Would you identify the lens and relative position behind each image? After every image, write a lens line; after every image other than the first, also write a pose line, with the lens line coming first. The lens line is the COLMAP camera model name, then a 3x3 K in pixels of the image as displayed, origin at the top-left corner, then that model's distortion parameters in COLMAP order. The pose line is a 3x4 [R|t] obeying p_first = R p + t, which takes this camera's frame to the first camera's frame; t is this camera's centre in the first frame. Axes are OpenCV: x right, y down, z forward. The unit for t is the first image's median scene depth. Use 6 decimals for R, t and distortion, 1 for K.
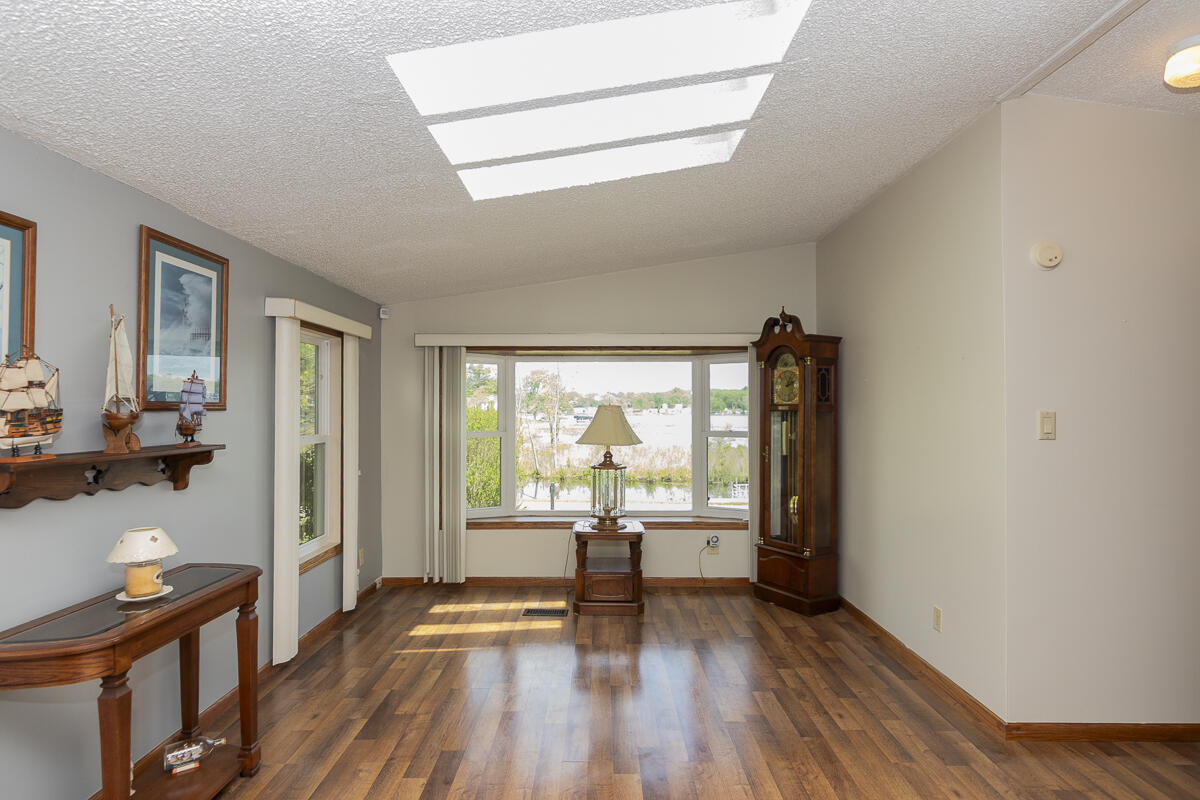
lens RADIAL K [[629.8, 0, 602.0], [0, 629.8, 398.6], [0, 0, 1]] dist [-0.002404, 0.001059]
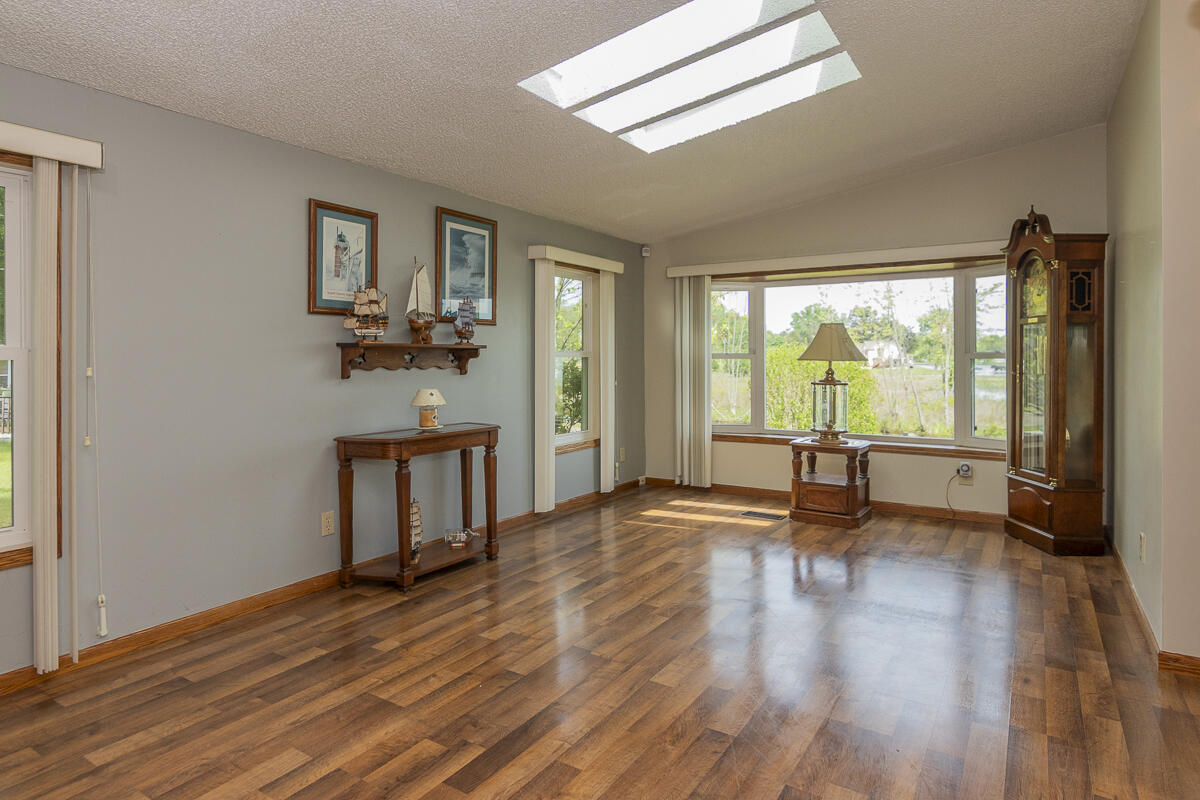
lens RADIAL K [[676.7, 0, 594.9], [0, 676.7, 347.7], [0, 0, 1]] dist [-0.001432, -0.004115]
pose [[0.844981, -0.008662, -0.534727, 0.313243], [0.010670, 0.999943, 0.000663, 0.052104], [0.534690, -0.006265, 0.845025, -0.145780]]
